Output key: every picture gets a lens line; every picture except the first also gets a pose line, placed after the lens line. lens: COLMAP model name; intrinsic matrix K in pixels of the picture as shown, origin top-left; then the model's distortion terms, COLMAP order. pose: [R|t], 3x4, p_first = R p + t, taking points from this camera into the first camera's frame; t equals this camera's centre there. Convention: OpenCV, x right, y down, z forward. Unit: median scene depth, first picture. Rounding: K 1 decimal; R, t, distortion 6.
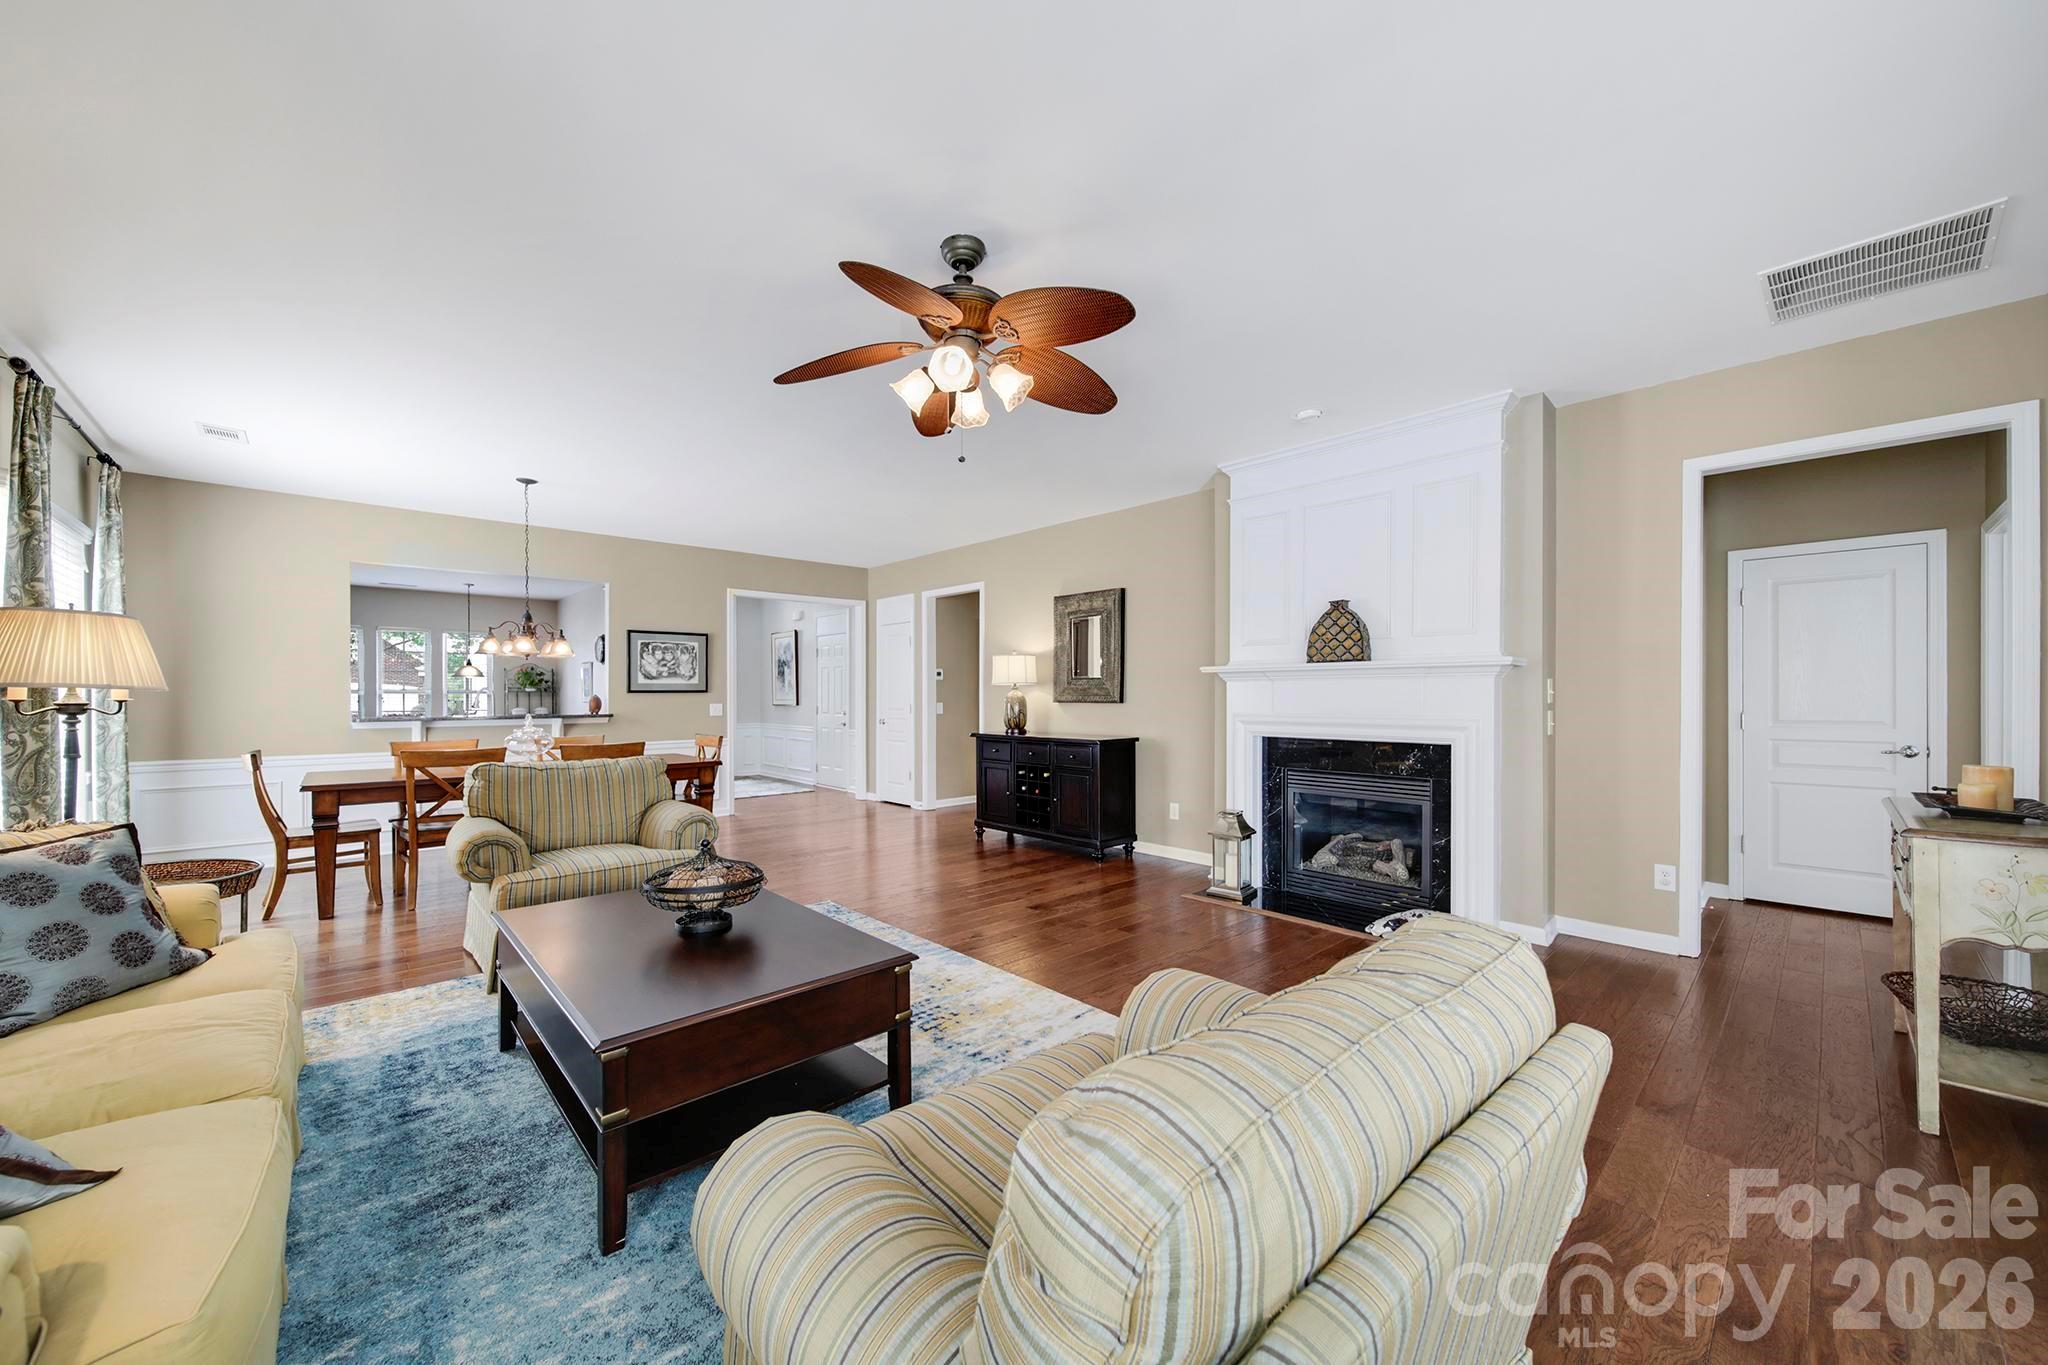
lens RADIAL K [[741.4, 0, 1024.0], [0, 741.4, 682.5], [0, 0, 1]] dist [0.000017, -0.000028]
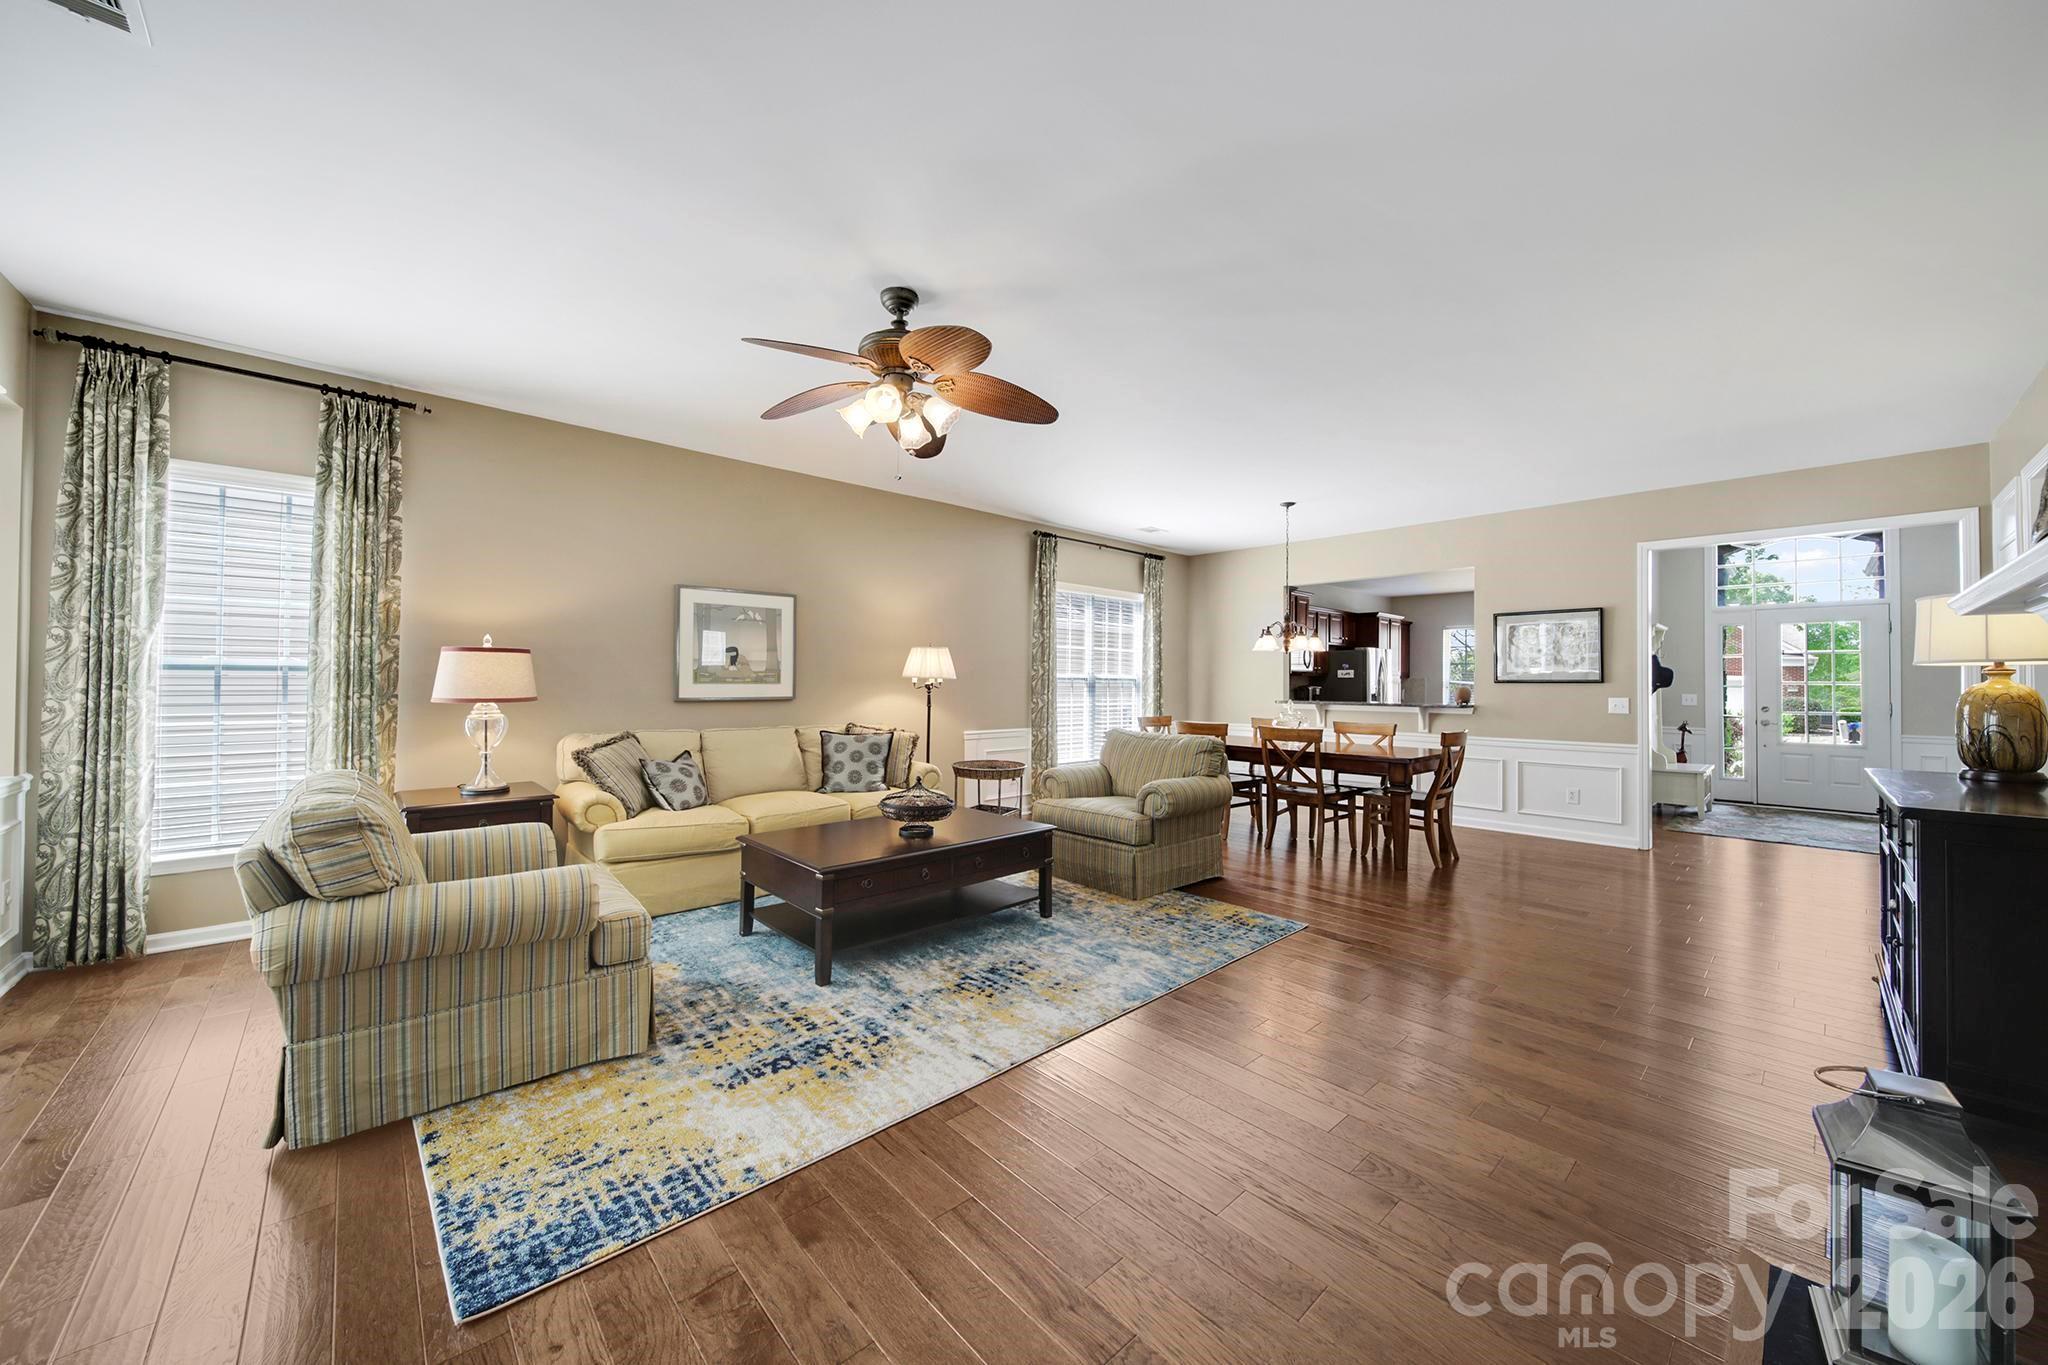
lens RADIAL K [[739.0, 0, 1021.3], [0, 739.0, 673.0], [0, 0, 1]] dist [0.001286, -0.001778]
pose [[-0.007816, -0.010557, -0.999914, 0.380042], [0.009315, 0.999900, -0.010630, 0.006521], [0.999926, -0.009398, -0.007717, 0.433765]]
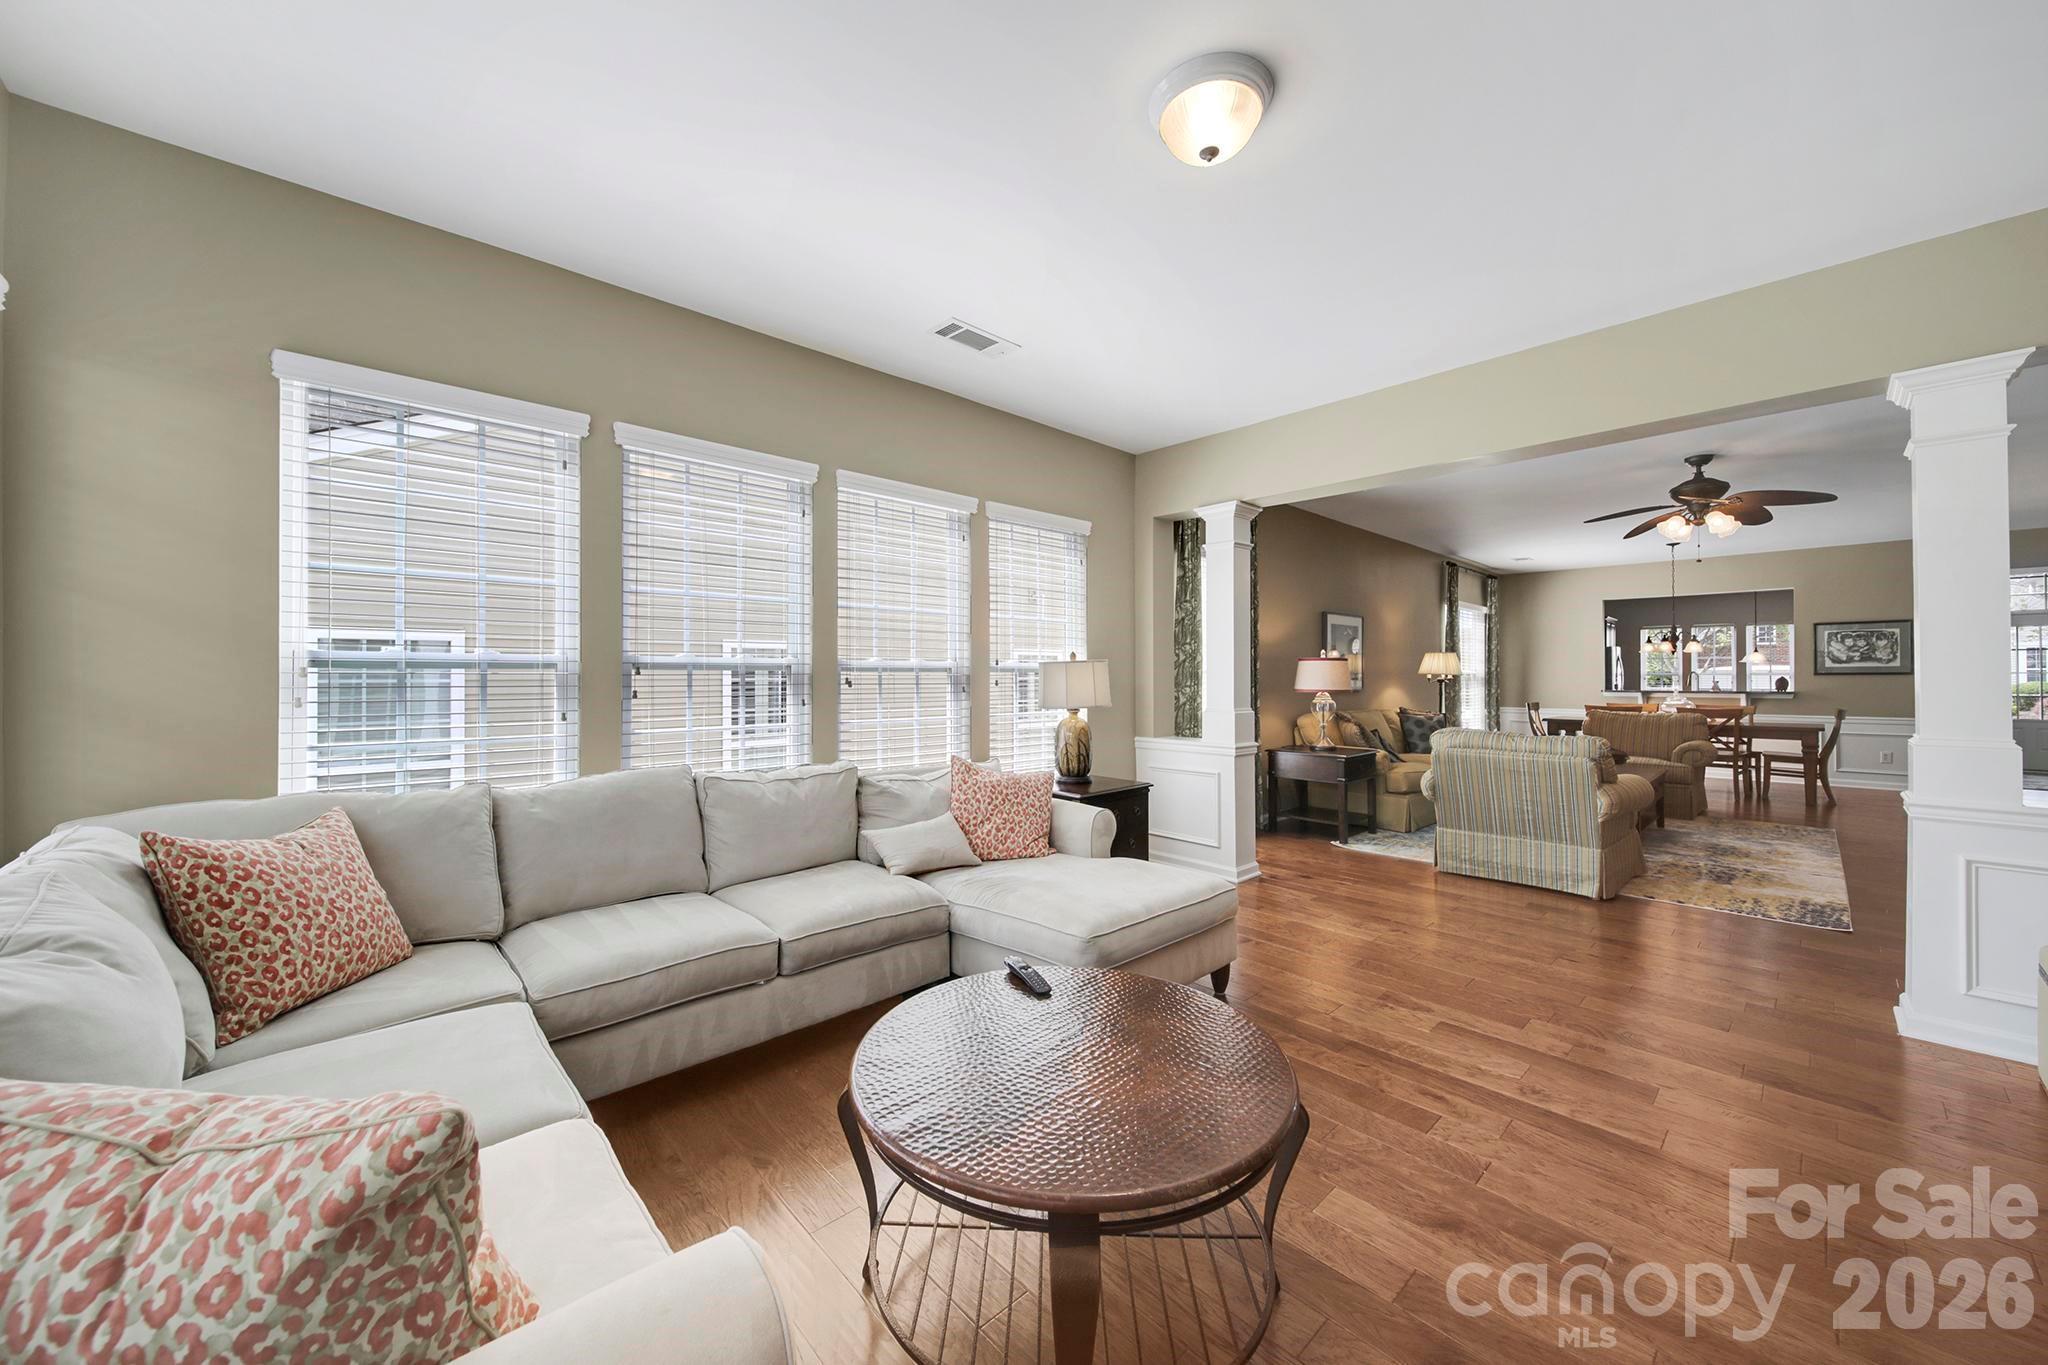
lens RADIAL K [[728.3, 0, 1021.1], [0, 728.3, 673.2], [0, 0, 1]] dist [0.002124, -0.002167]
pose [[-0.016619, 0.000211, -0.999862, 0.691973], [0.015803, 0.999875, -0.000051, -0.009265], [0.999737, -0.015802, -0.016620, -0.290039]]
